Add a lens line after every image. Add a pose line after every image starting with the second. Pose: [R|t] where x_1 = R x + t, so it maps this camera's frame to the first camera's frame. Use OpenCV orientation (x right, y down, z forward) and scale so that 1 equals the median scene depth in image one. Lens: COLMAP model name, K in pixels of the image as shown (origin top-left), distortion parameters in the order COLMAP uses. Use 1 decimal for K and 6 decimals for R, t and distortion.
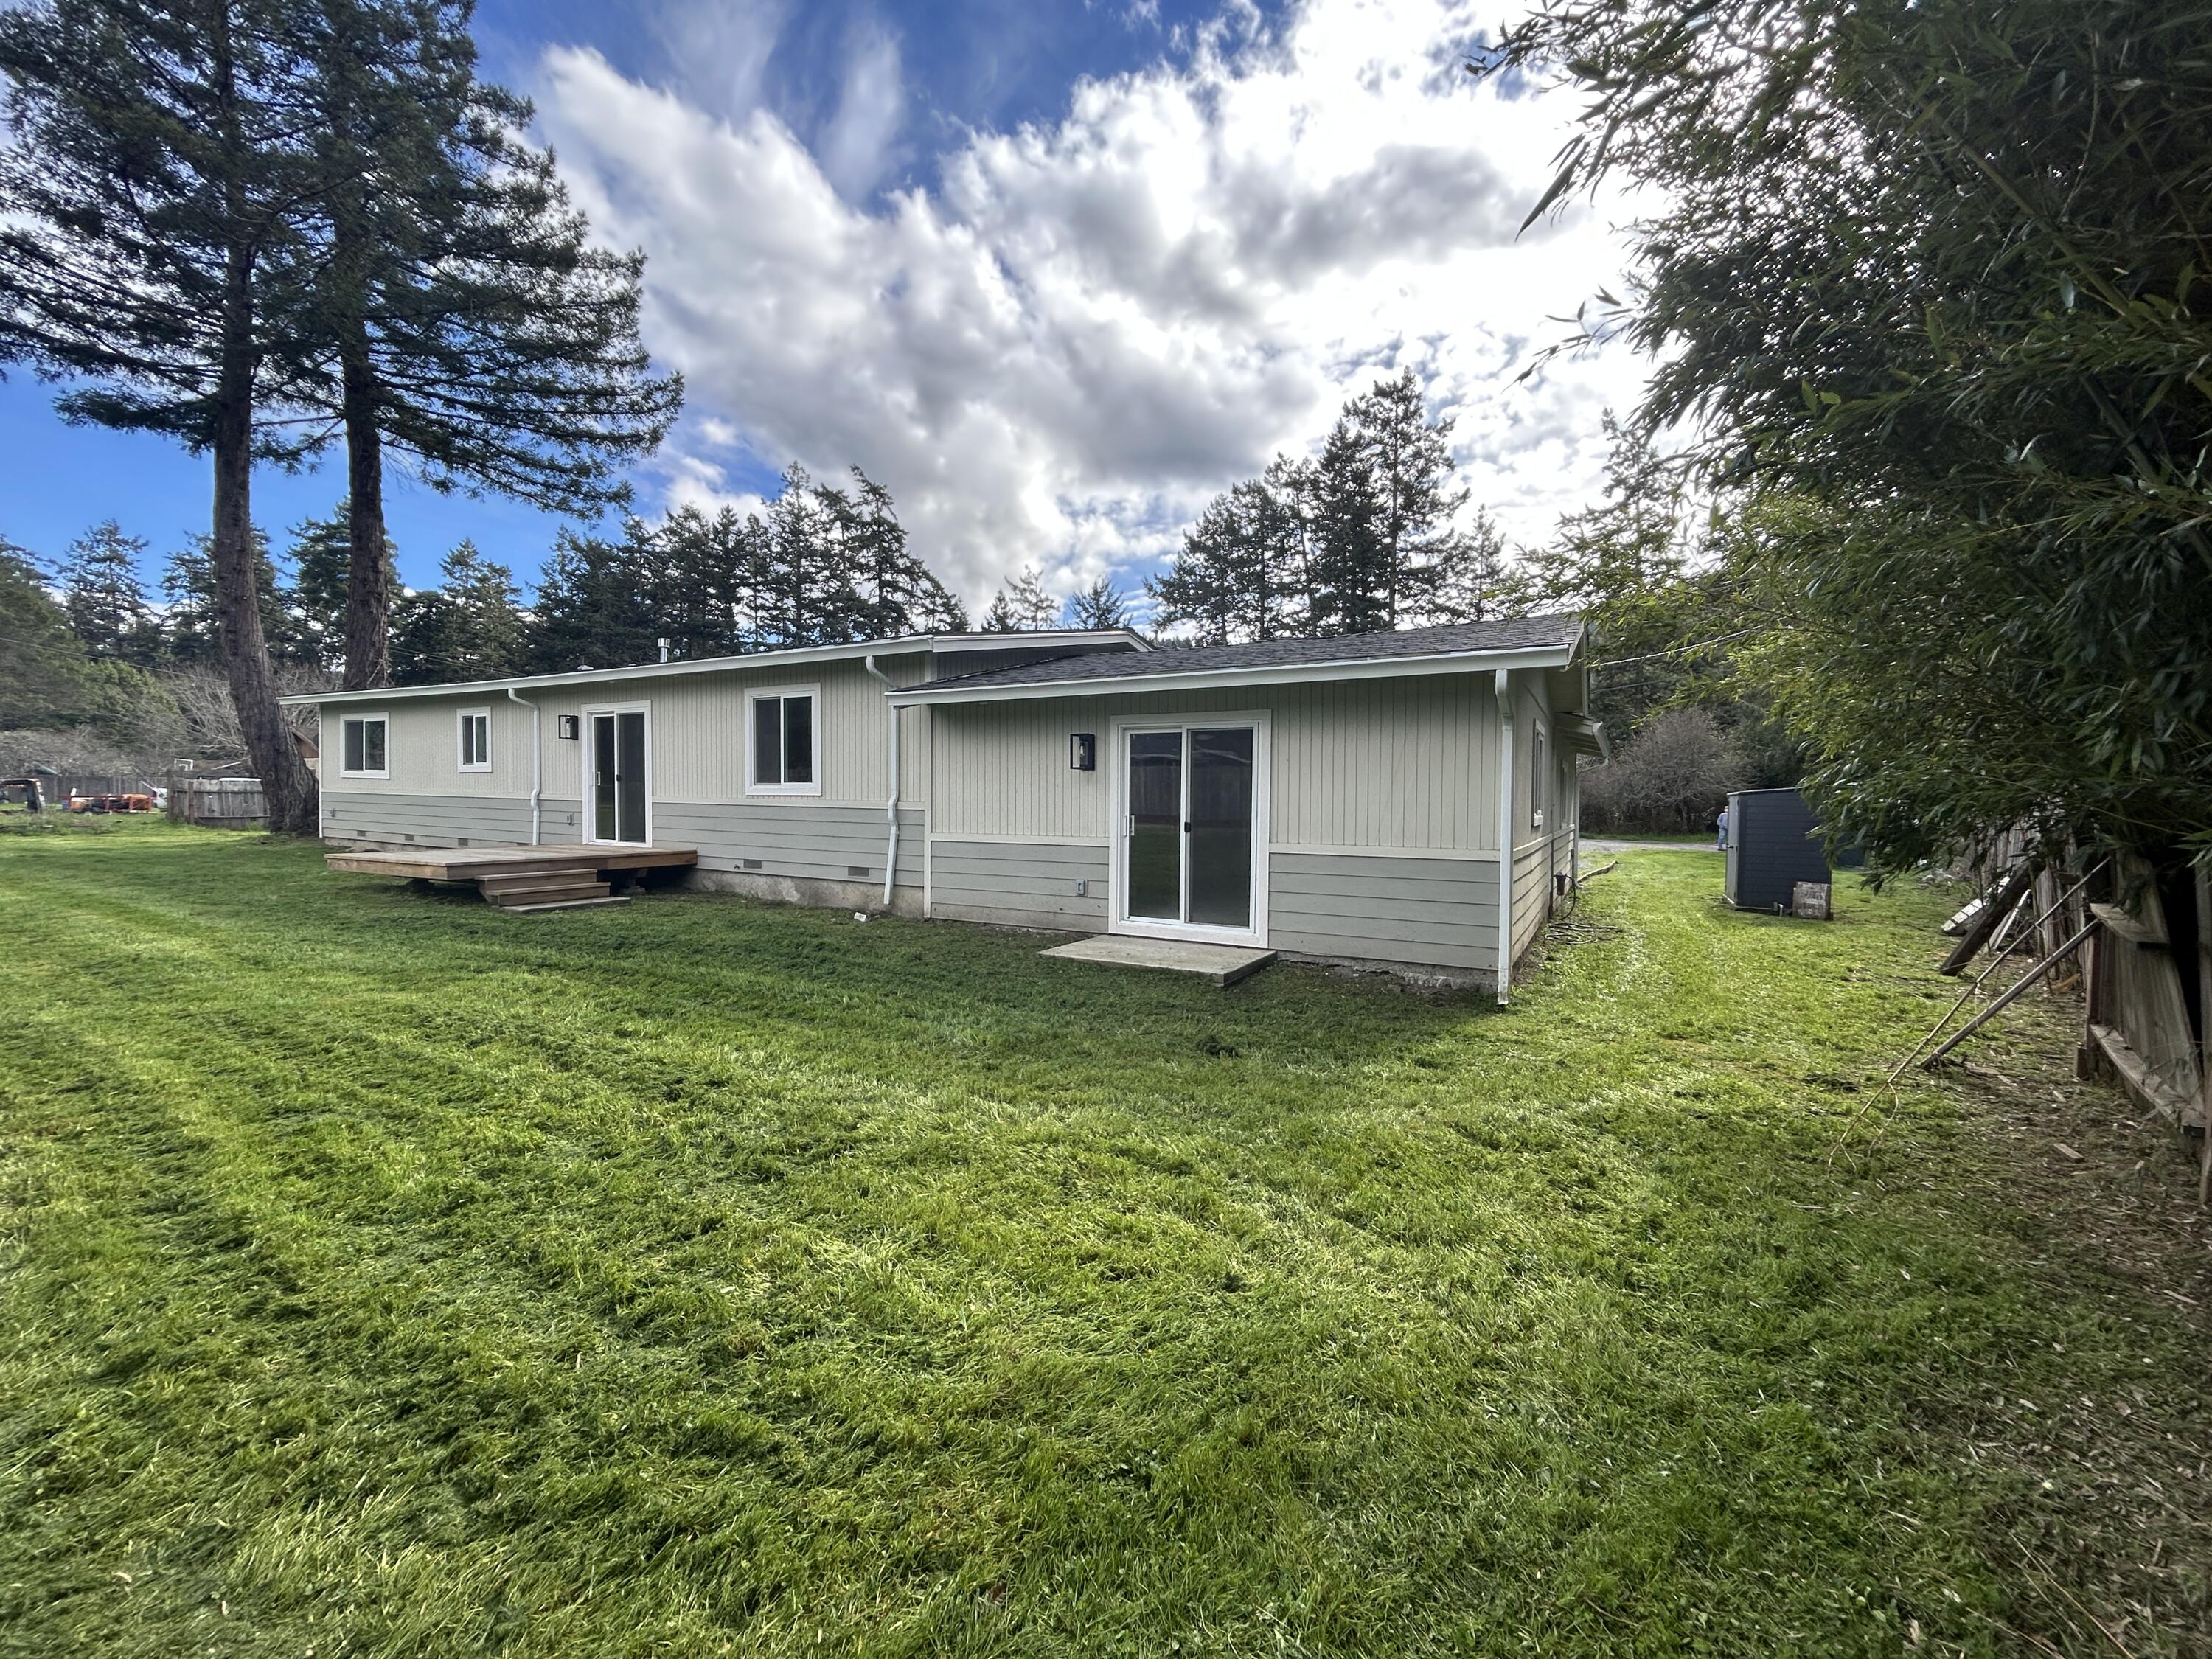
lens RADIAL K [[901.1, 0, 1111.5], [0, 901.1, 830.5], [0, 0, 1]] dist [-0.003781, 0.002766]
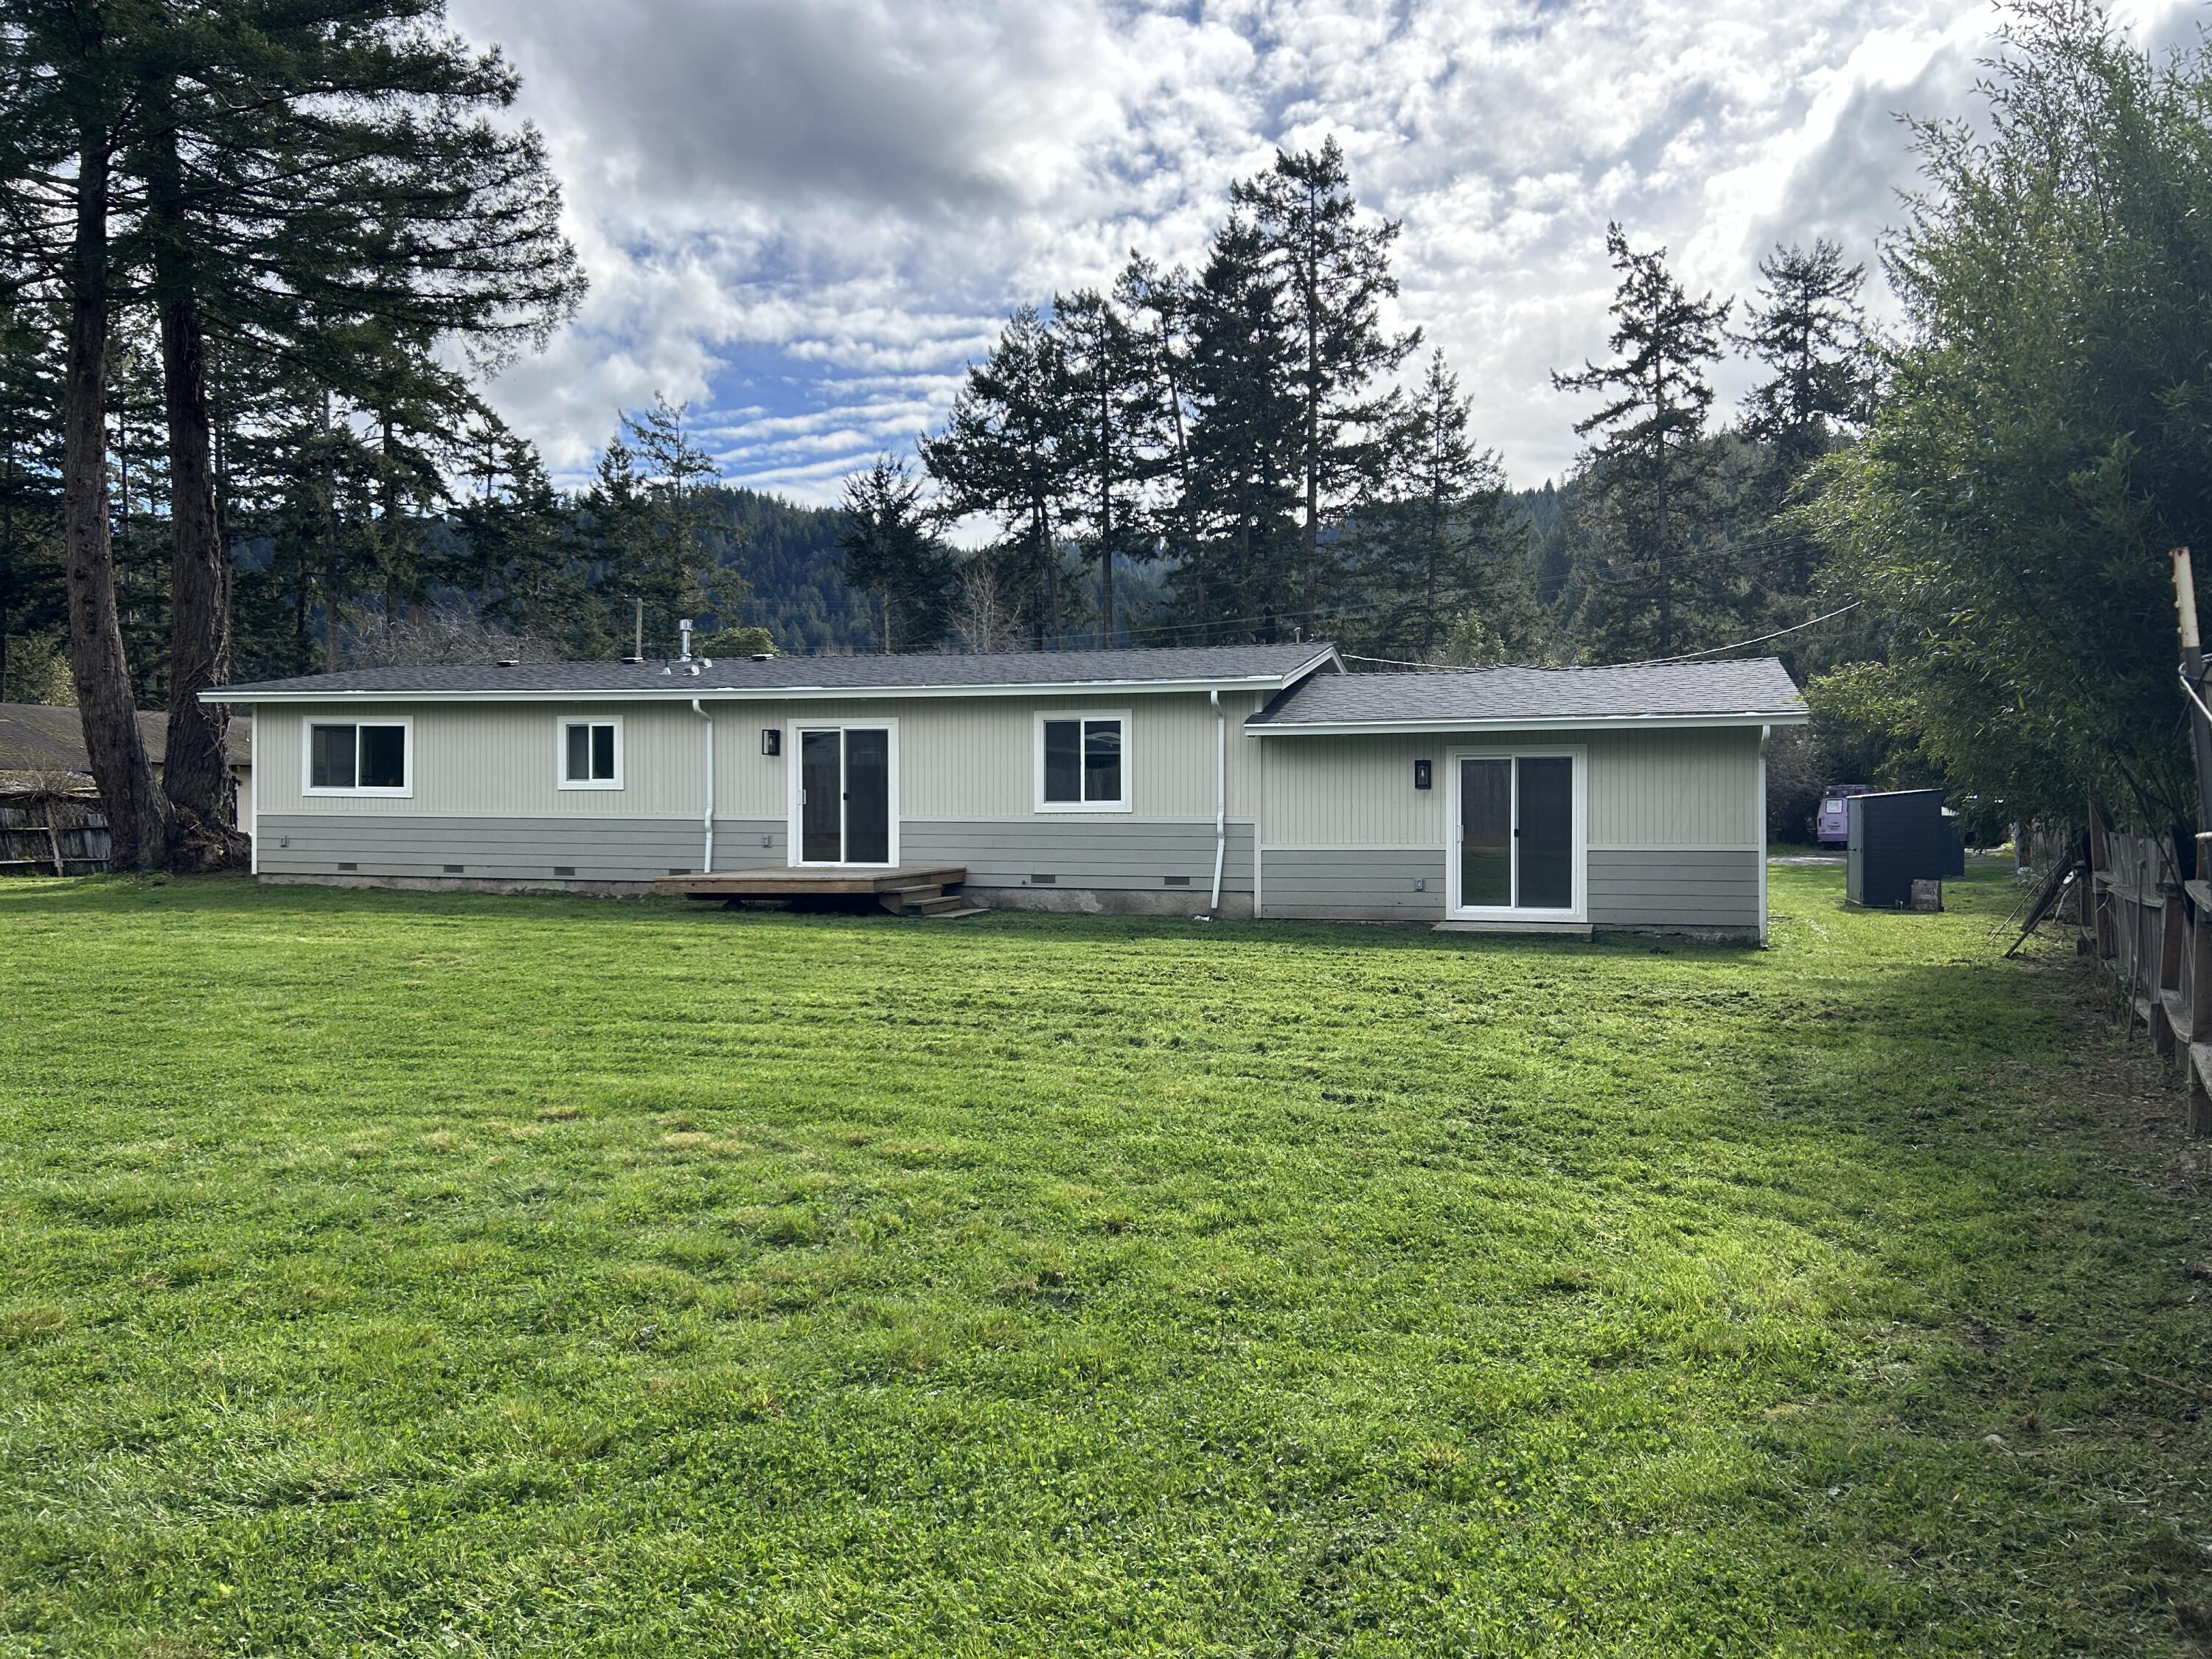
lens RADIAL K [[1669.1, 0, 1111.0], [0, 1669.1, 829.6], [0, 0, 1]] dist [0.052587, -0.055558]
pose [[0.972919, -0.016091, 0.230584, -0.109914], [0.020622, 0.999638, -0.017254, 0.002169], [-0.230223, 0.021542, 0.972899, -0.127738]]
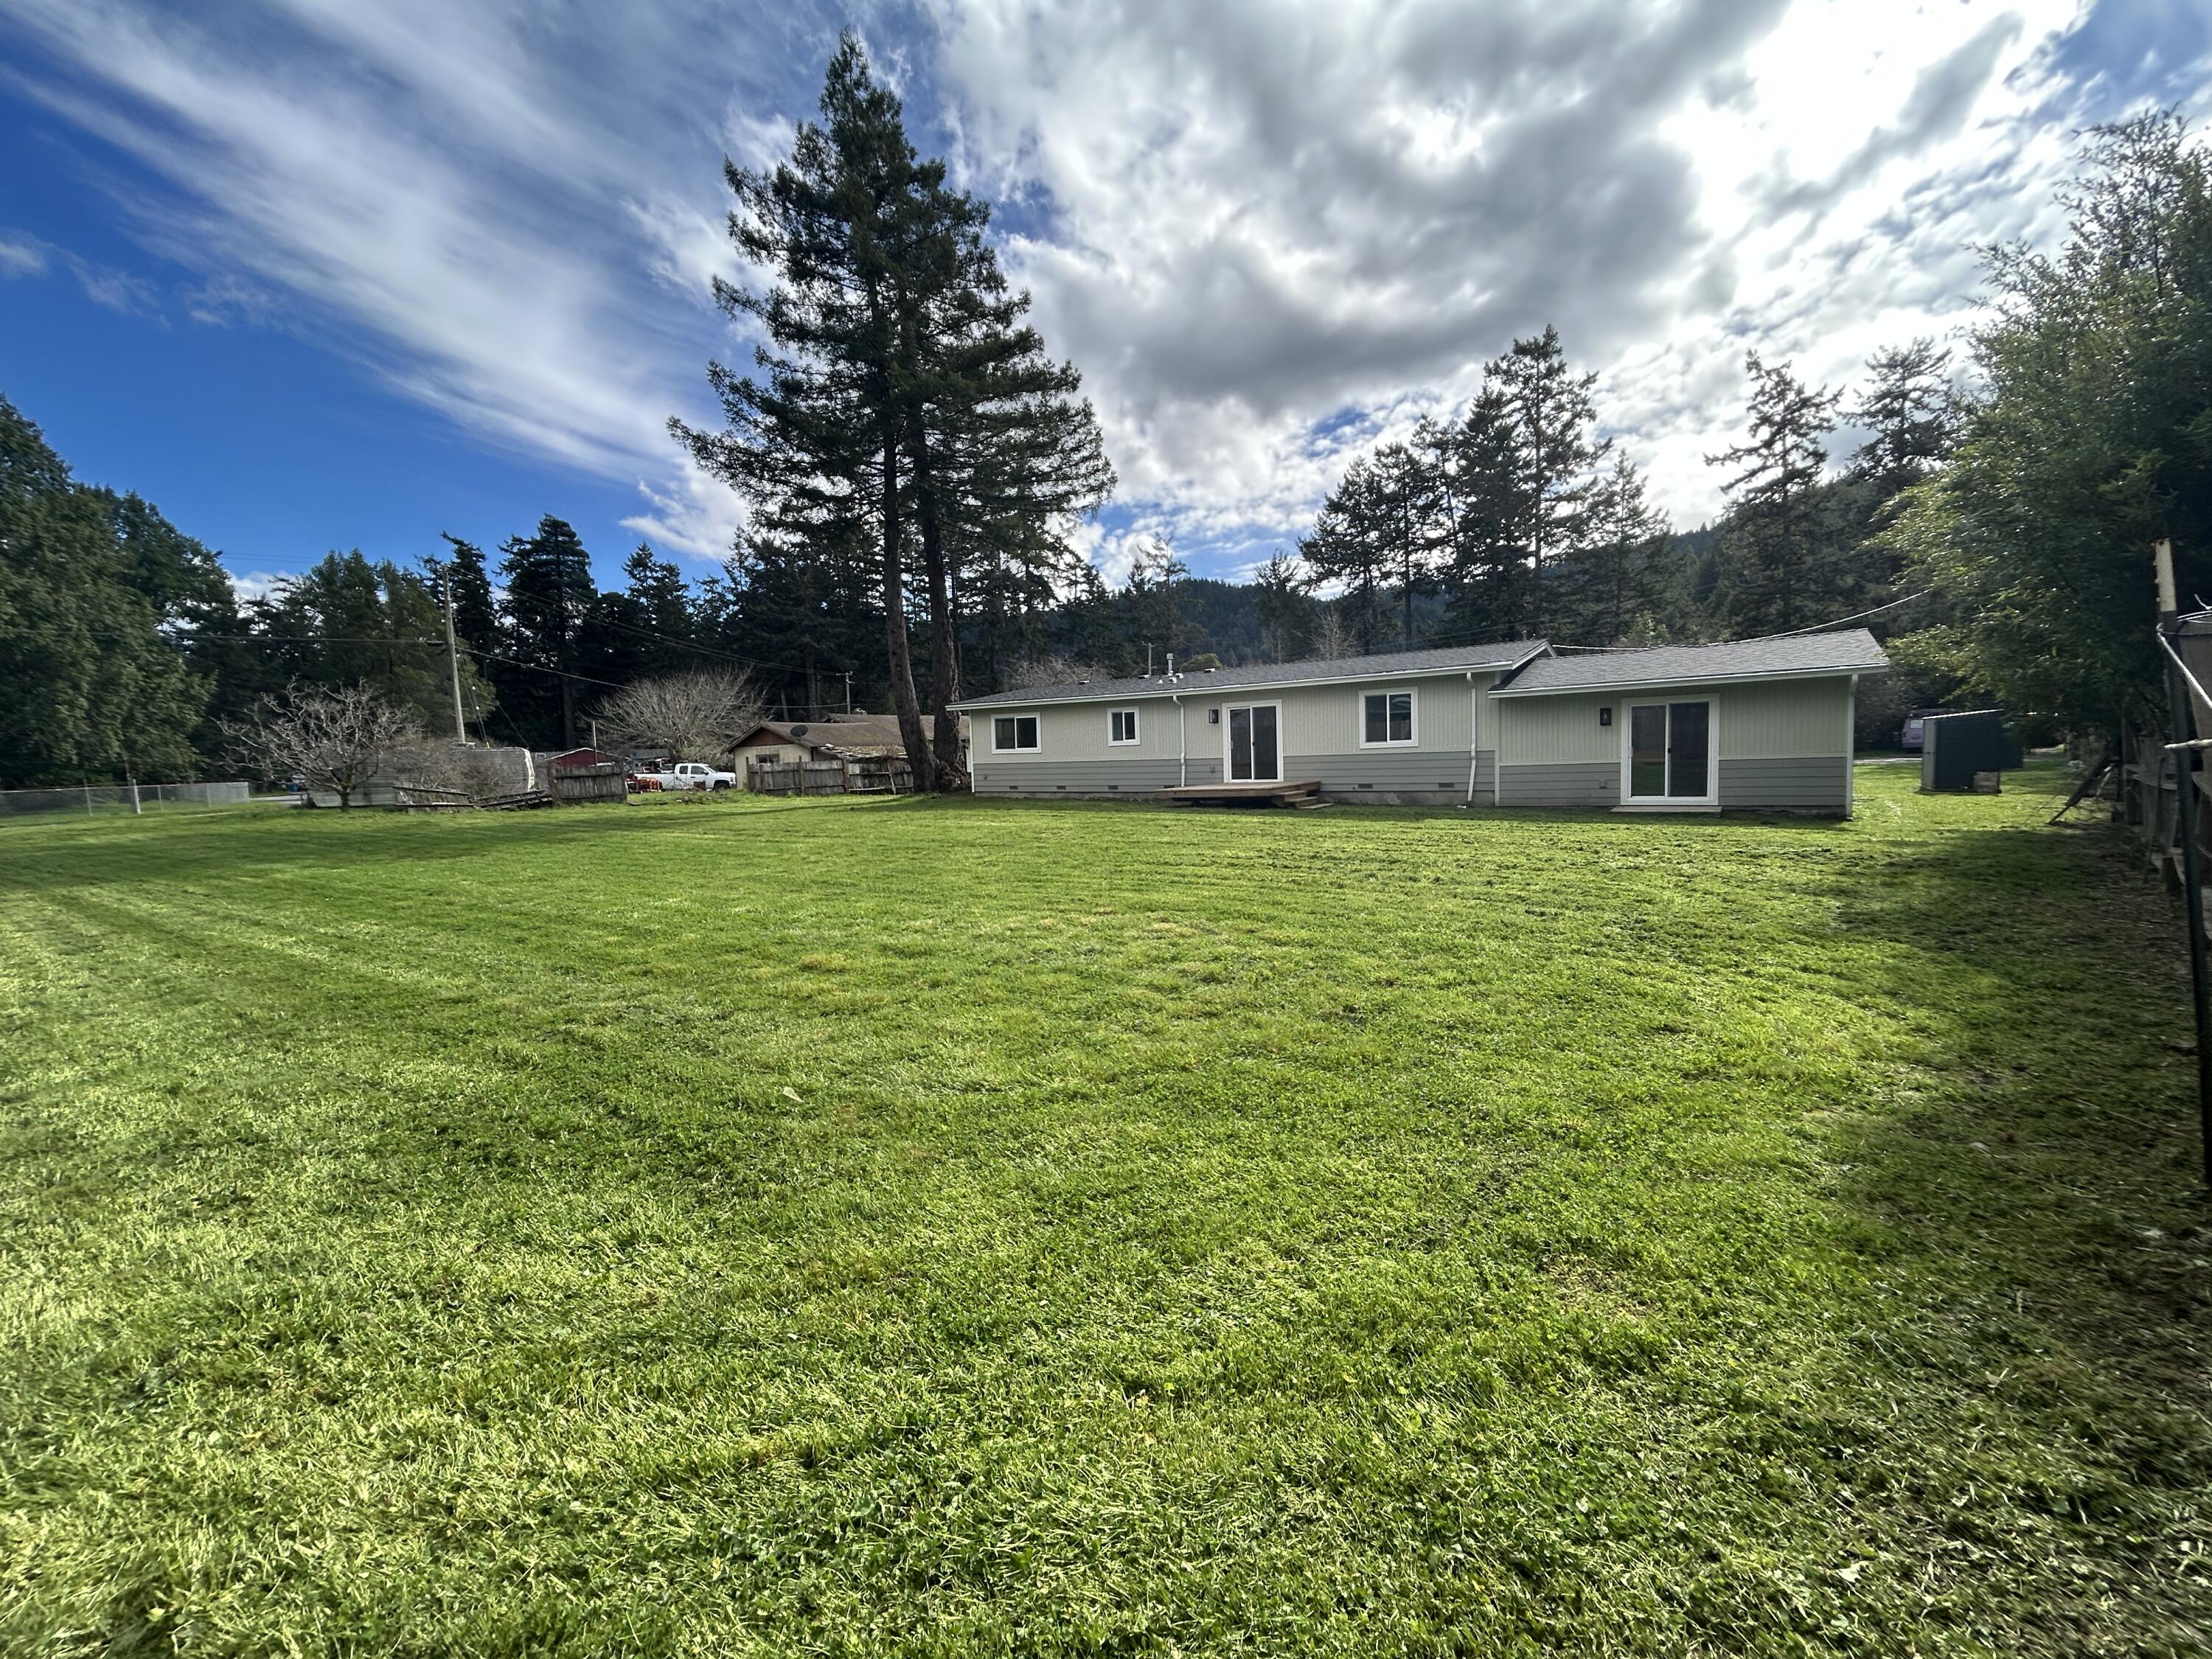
lens RADIAL K [[901.1, 0, 1108.4], [0, 901.1, 828.9], [0, 0, 1]] dist [-0.003781, 0.002766]
pose [[0.994526, -0.041641, -0.095839, -0.107890], [0.046338, 0.997805, 0.047316, 0.001839], [0.093658, -0.051498, 0.994272, -0.128215]]
